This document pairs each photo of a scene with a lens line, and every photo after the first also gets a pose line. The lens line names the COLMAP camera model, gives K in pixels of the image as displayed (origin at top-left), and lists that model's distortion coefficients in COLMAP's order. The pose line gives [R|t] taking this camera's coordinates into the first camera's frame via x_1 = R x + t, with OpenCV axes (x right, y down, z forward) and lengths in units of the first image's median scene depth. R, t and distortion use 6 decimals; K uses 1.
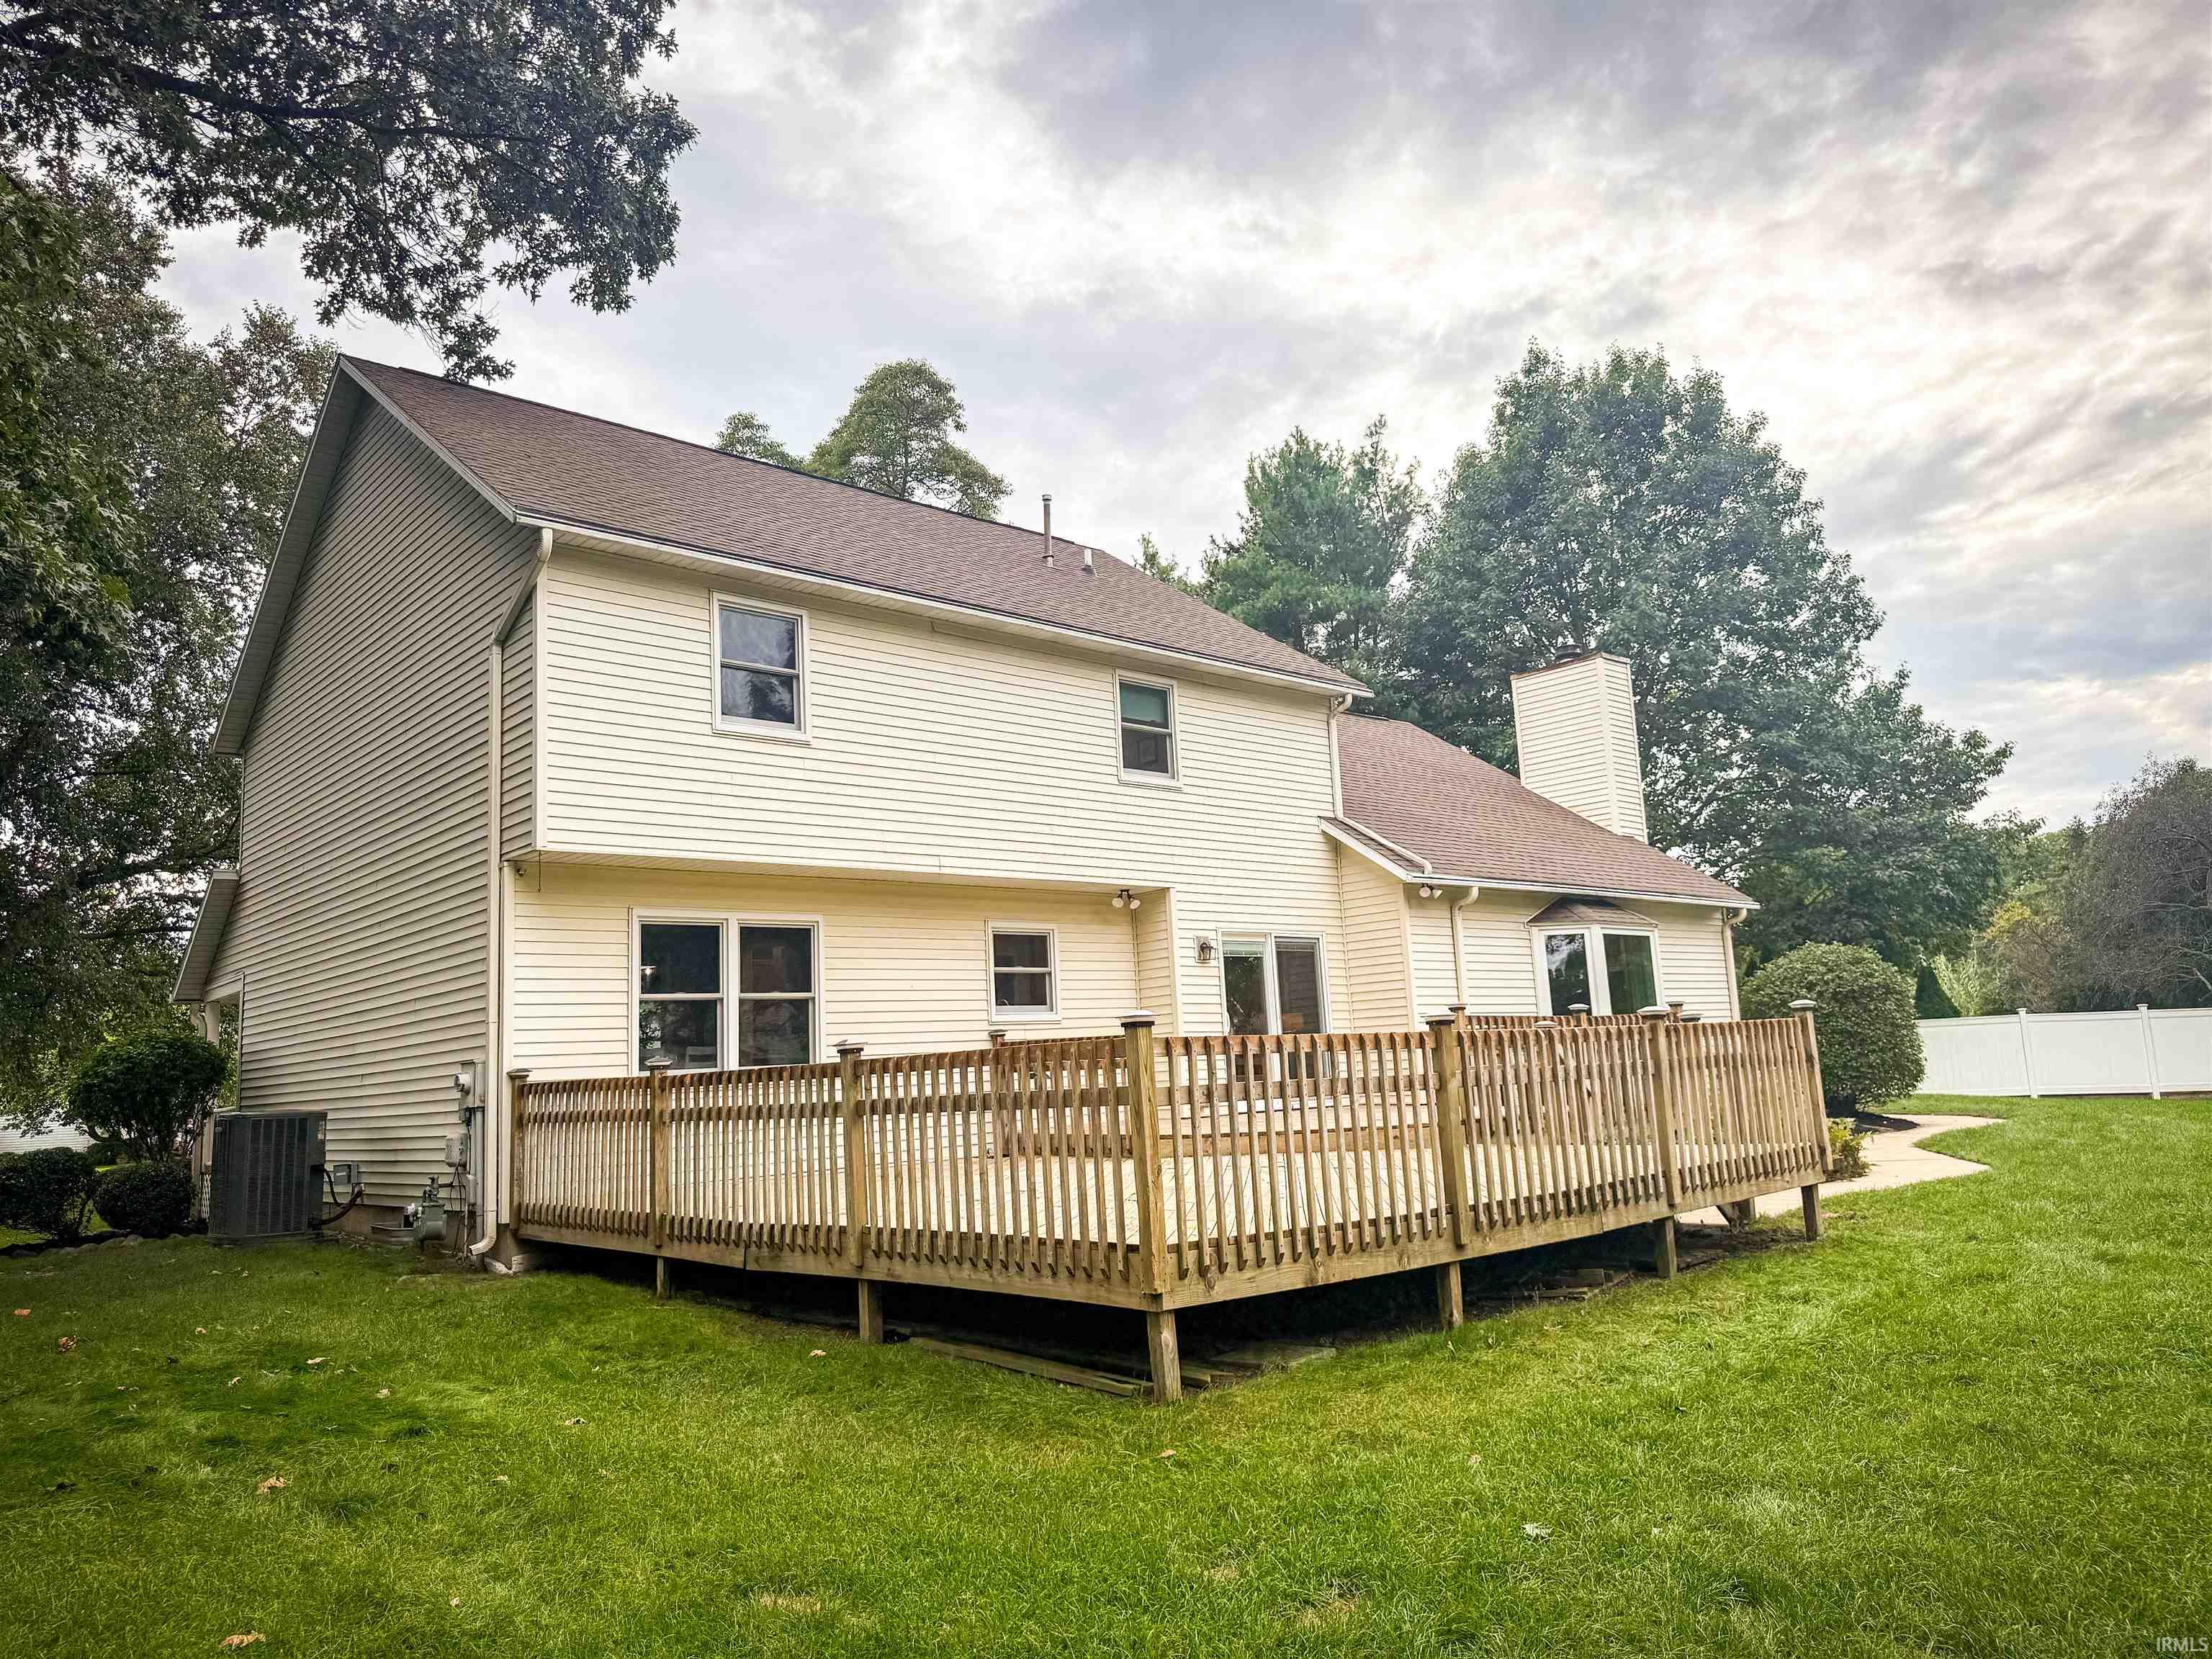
lens RADIAL K [[1544.0, 0, 1106.0], [0, 1544.0, 829.5], [0, 0, 1]] dist [0.060035, -0.002658]
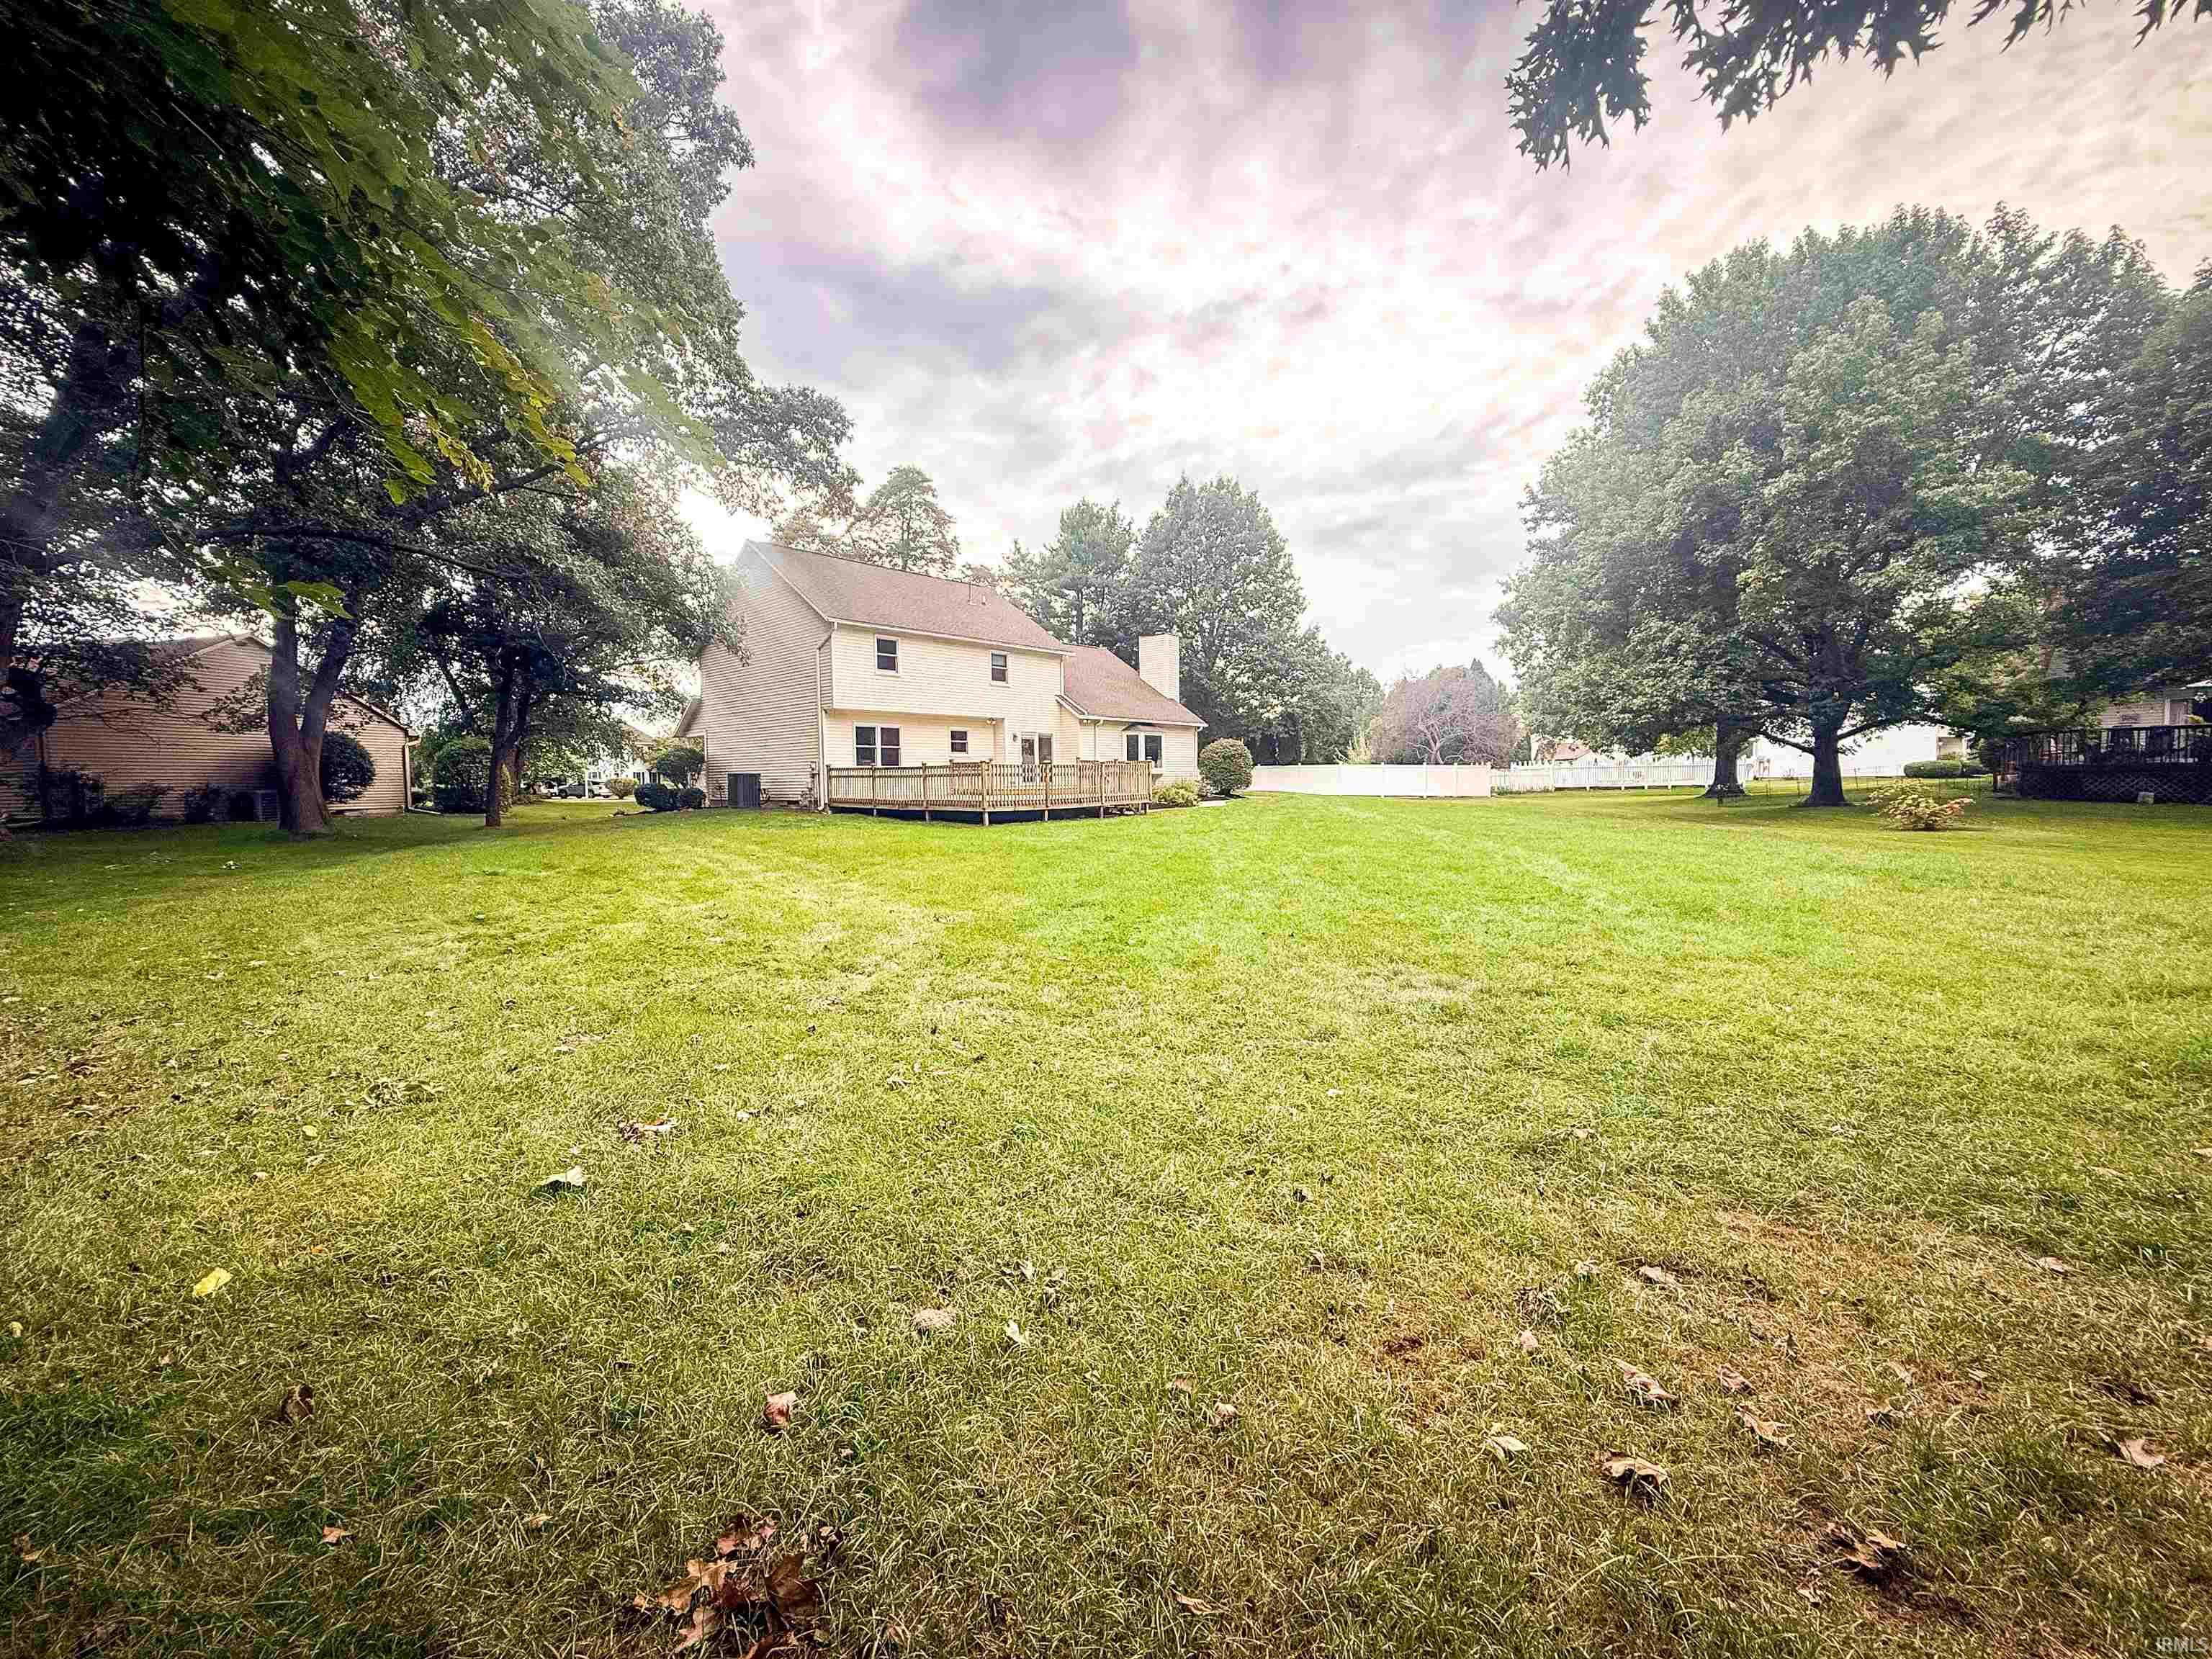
lens RADIAL K [[892.2, 0, 1103.7], [0, 892.2, 818.5], [0, 0, 1]] dist [-0.000236, -0.000080]
pose [[0.992402, 0.031289, 0.118993, 0.028921], [-0.053971, 0.979815, 0.192481, -0.121228], [-0.110569, -0.197440, 0.974059, -0.857206]]
